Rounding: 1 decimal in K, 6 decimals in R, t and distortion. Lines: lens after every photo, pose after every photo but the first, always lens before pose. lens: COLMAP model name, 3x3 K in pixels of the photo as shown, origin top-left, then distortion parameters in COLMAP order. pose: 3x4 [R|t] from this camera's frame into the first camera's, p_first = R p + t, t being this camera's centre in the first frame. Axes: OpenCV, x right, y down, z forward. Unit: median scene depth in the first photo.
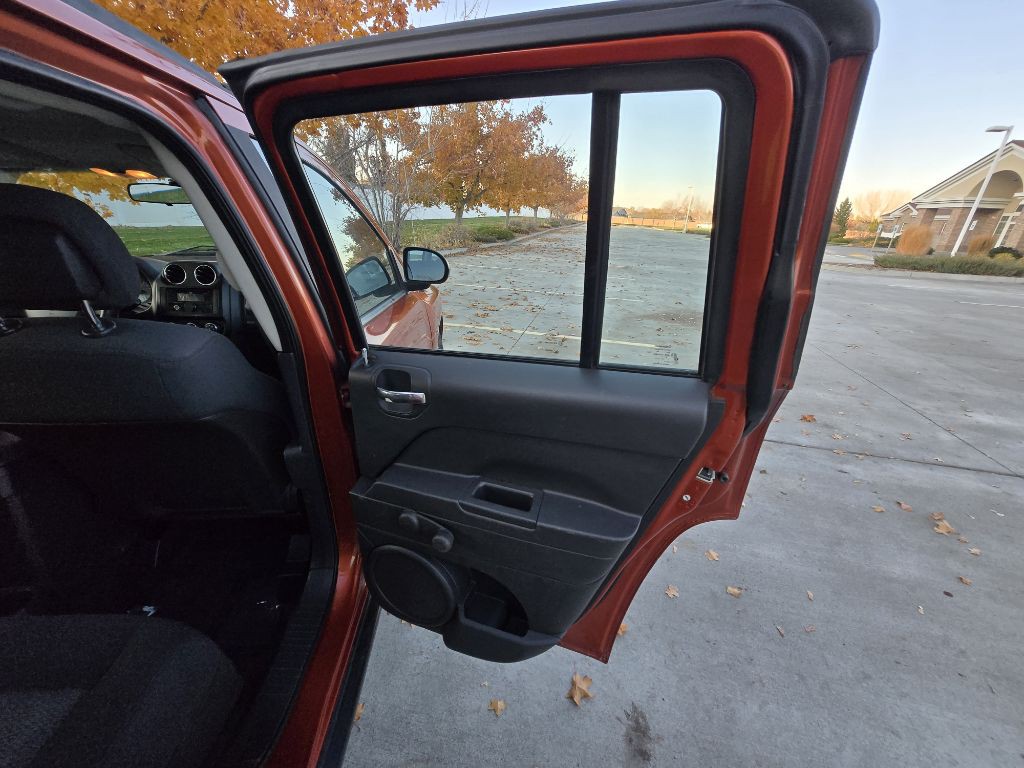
lens RADIAL K [[400.8, 0, 513.9], [0, 400.8, 387.8], [0, 0, 1]] dist [0.002117, -0.000274]
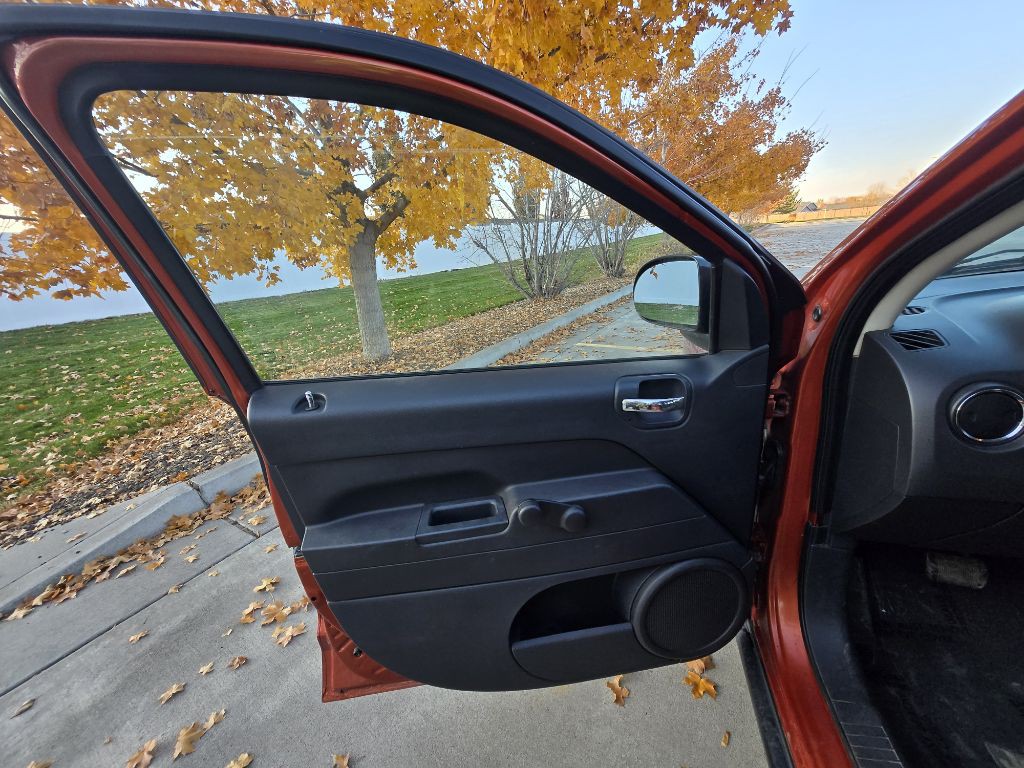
lens RADIAL K [[404.0, 0, 512.0], [0, 404.0, 384.0], [0, 0, 1]] dist [-0.000778, -0.000216]
pose [[0.928363, -0.011297, -0.371503, -0.131146], [-0.013883, 0.997786, -0.065034, -0.019630], [0.371415, 0.065532, 0.926151, 0.046455]]
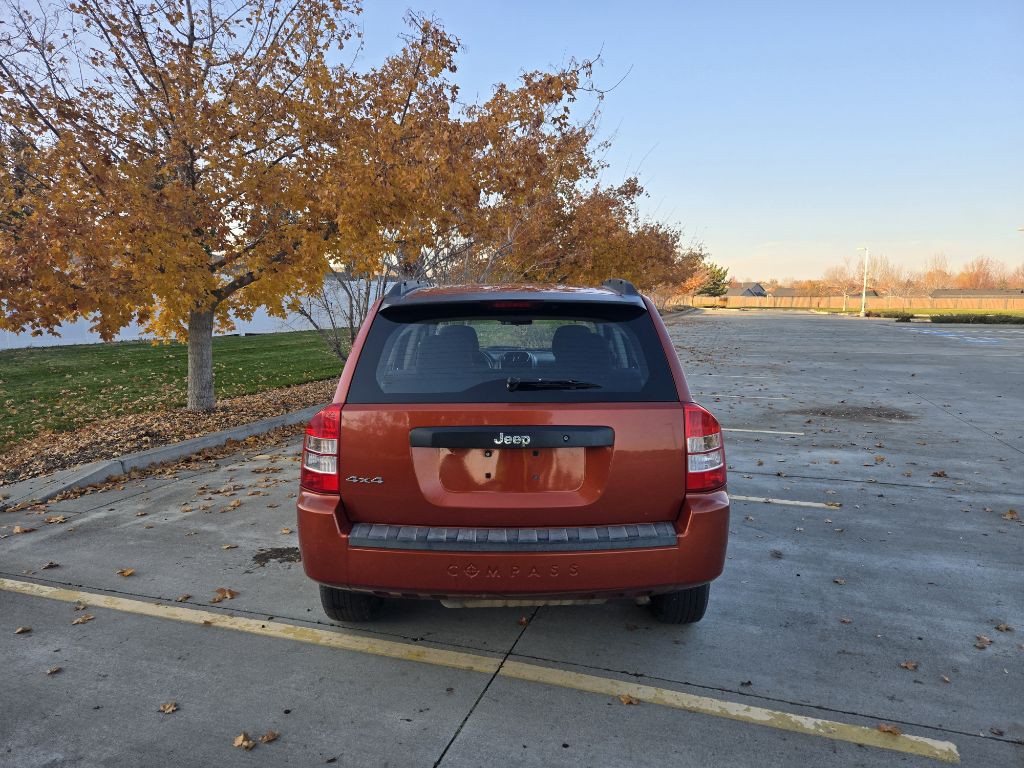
lens RADIAL K [[675.8, 0, 512.0], [0, 675.8, 384.0], [0, 0, 1]] dist [0.057885, -0.055827]
pose [[0.993992, -0.032735, -0.104445, -0.044004], [0.001726, 0.958800, -0.284075, 0.068387], [0.109441, 0.282188, 0.953096, -0.185428]]
